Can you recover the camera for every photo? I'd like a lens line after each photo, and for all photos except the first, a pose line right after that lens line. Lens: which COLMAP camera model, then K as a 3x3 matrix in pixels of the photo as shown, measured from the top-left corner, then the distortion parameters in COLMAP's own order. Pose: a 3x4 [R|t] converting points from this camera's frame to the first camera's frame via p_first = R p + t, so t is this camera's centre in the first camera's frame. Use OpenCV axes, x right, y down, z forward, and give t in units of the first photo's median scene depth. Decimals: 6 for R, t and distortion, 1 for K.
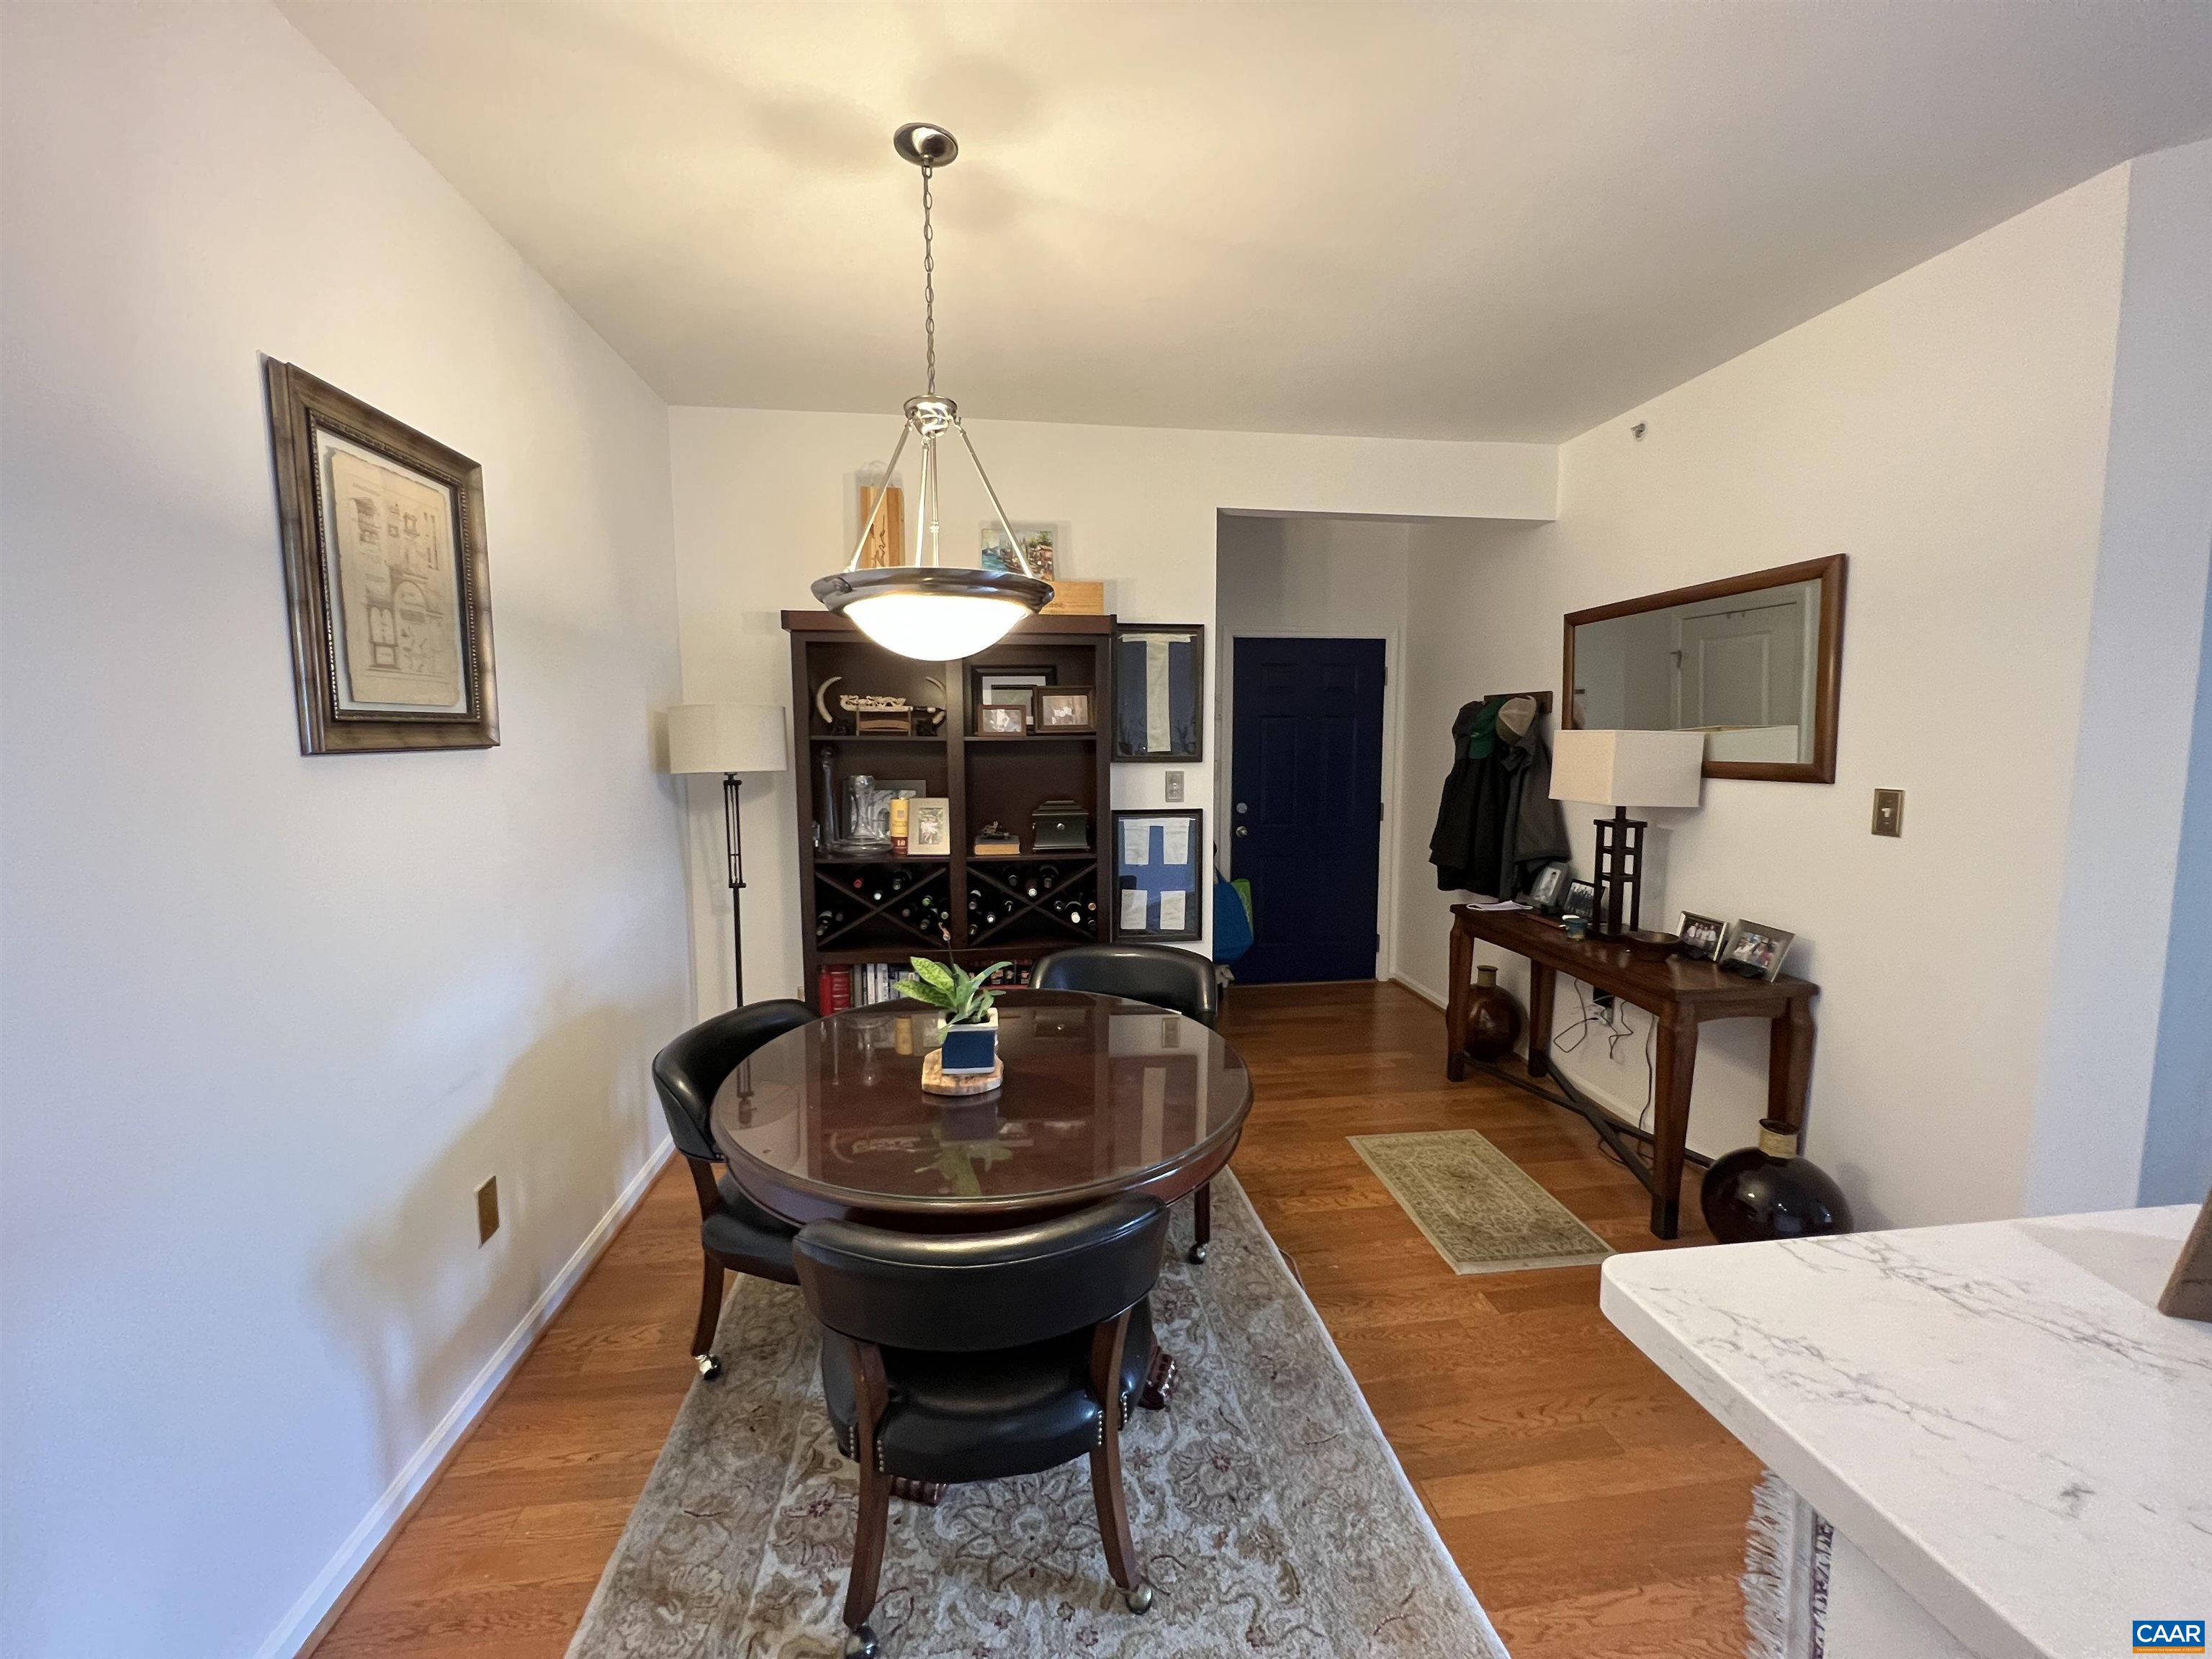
lens RADIAL K [[886.6, 0, 1105.2], [0, 886.6, 824.4], [0, 0, 1]] dist [-0.002774, -0.000187]
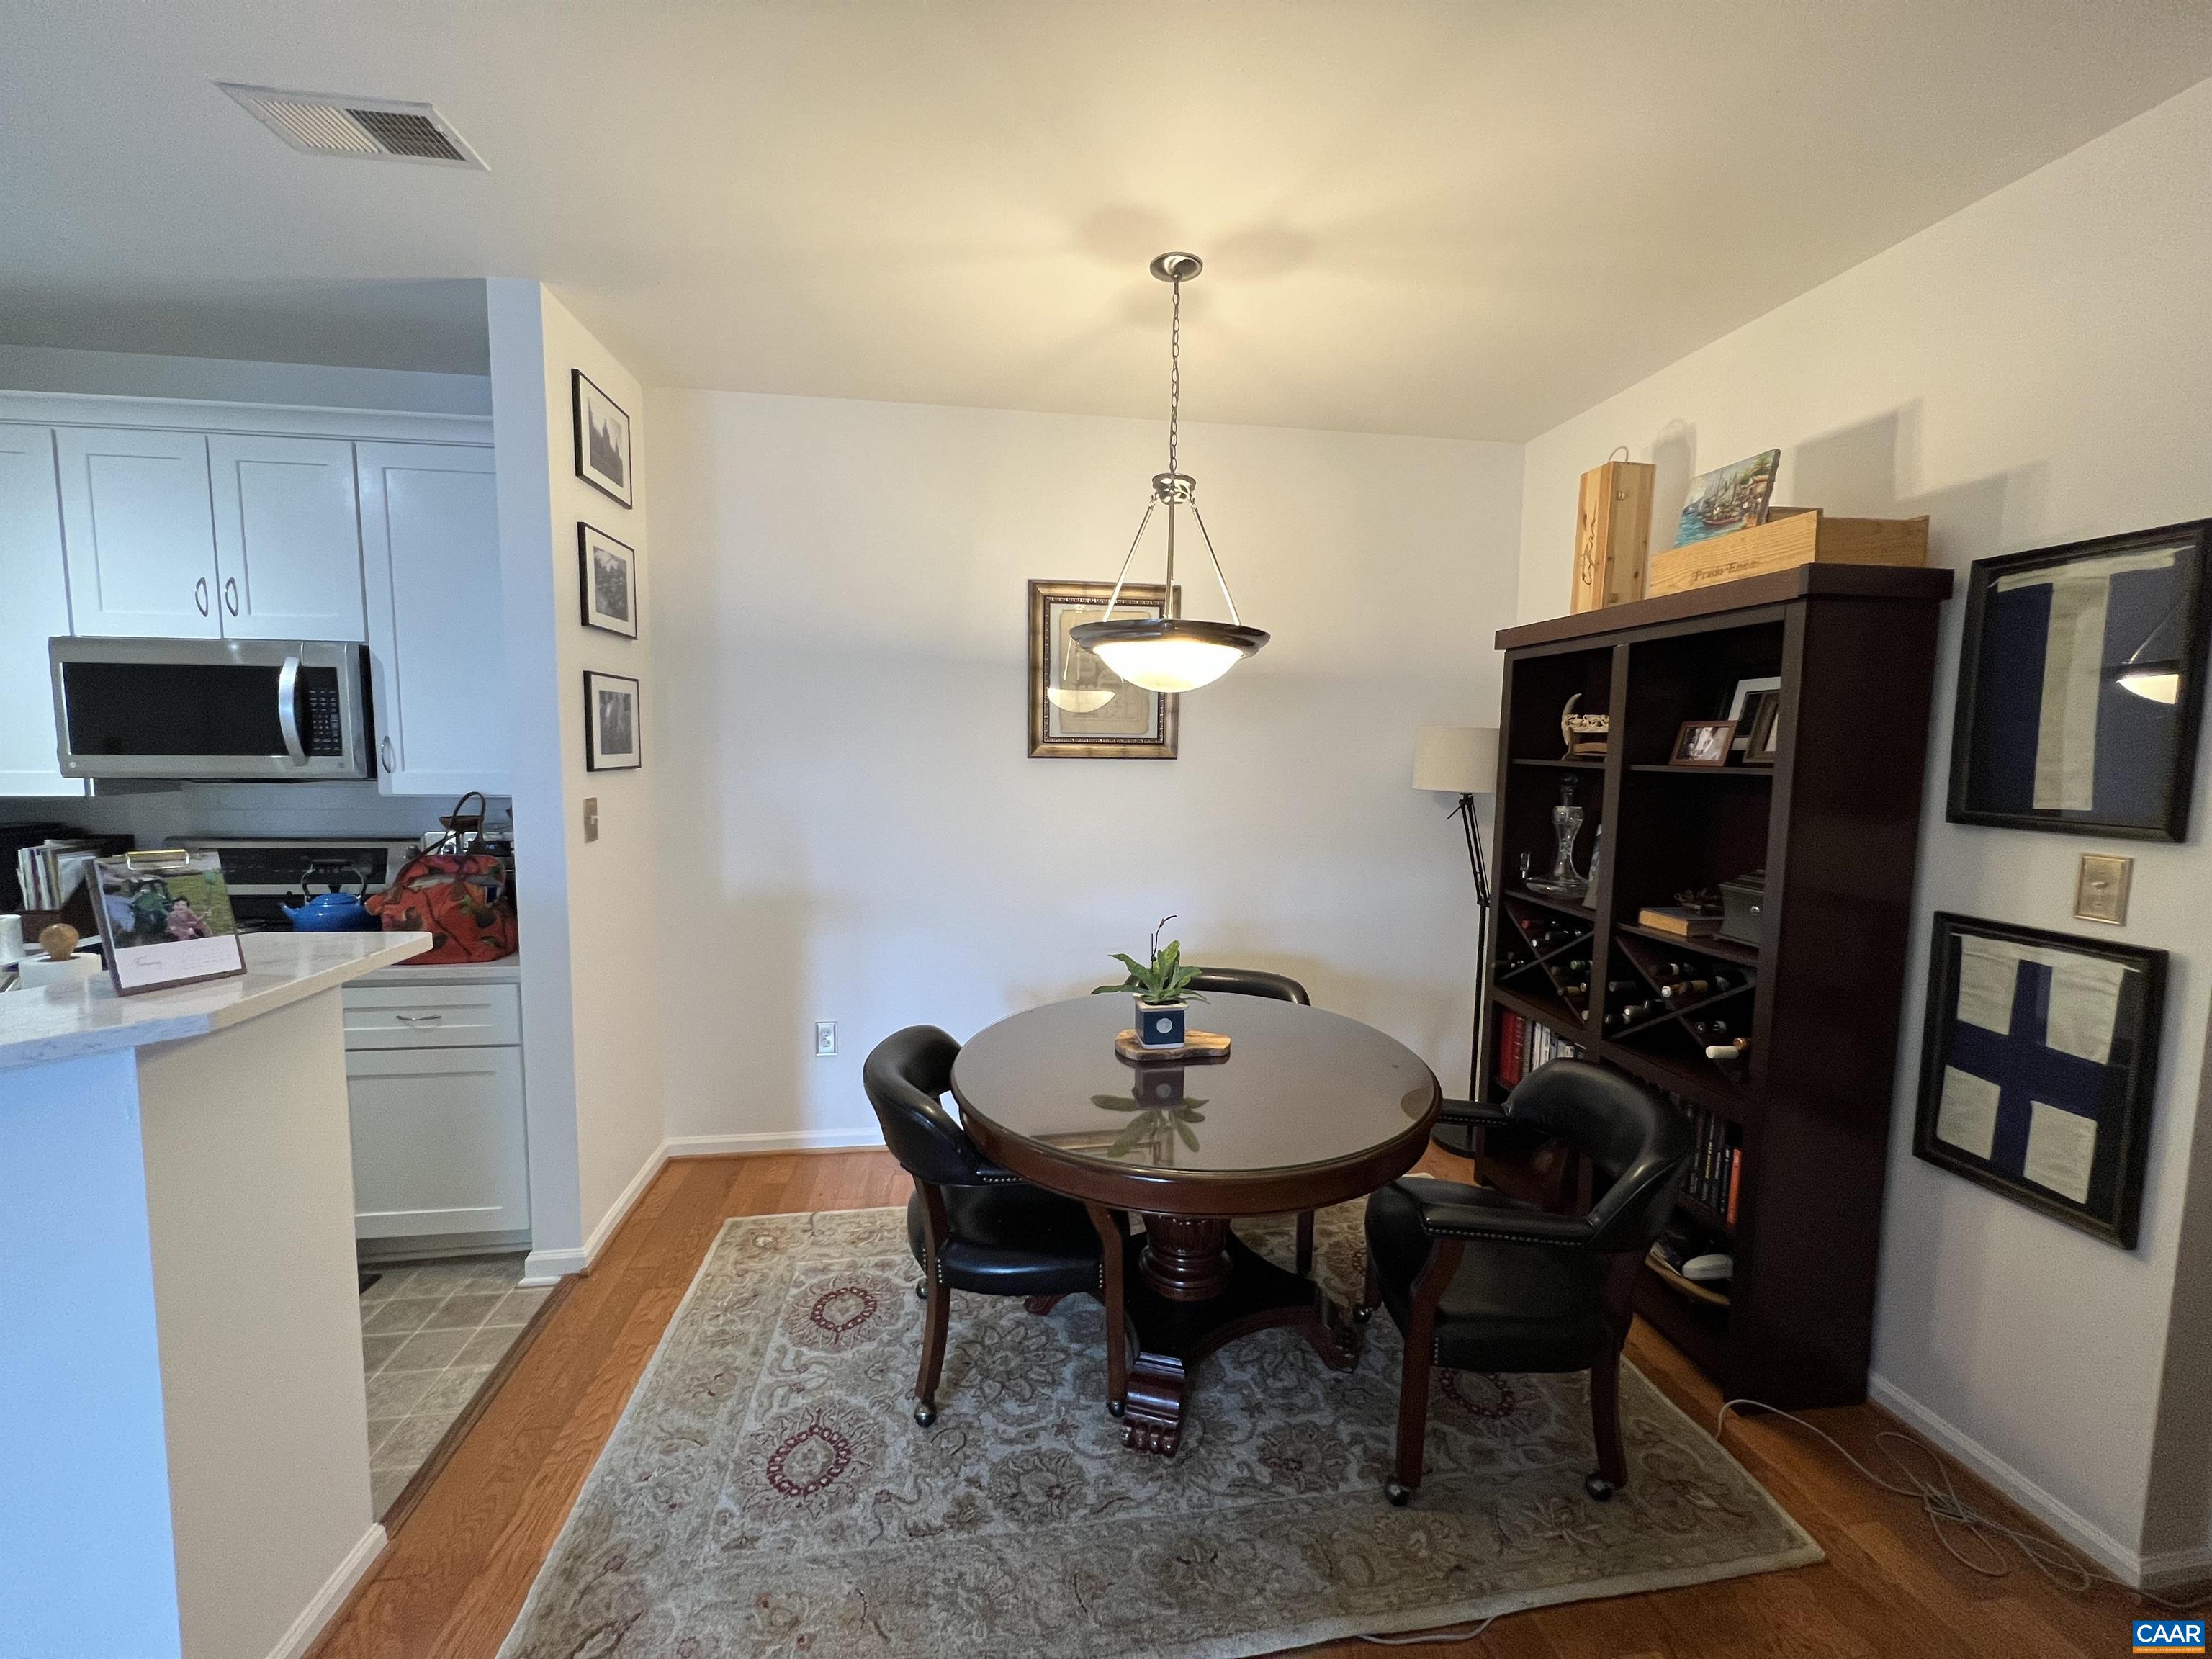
lens RADIAL K [[886.6, 0, 1106.1], [0, 886.6, 828.6], [0, 0, 1]] dist [-0.002774, -0.000187]
pose [[0.004725, 0.098516, -0.995124, 1.001619], [-0.117666, 0.988277, 0.097279, -0.110253], [0.993042, 0.116633, 0.016261, 0.913939]]
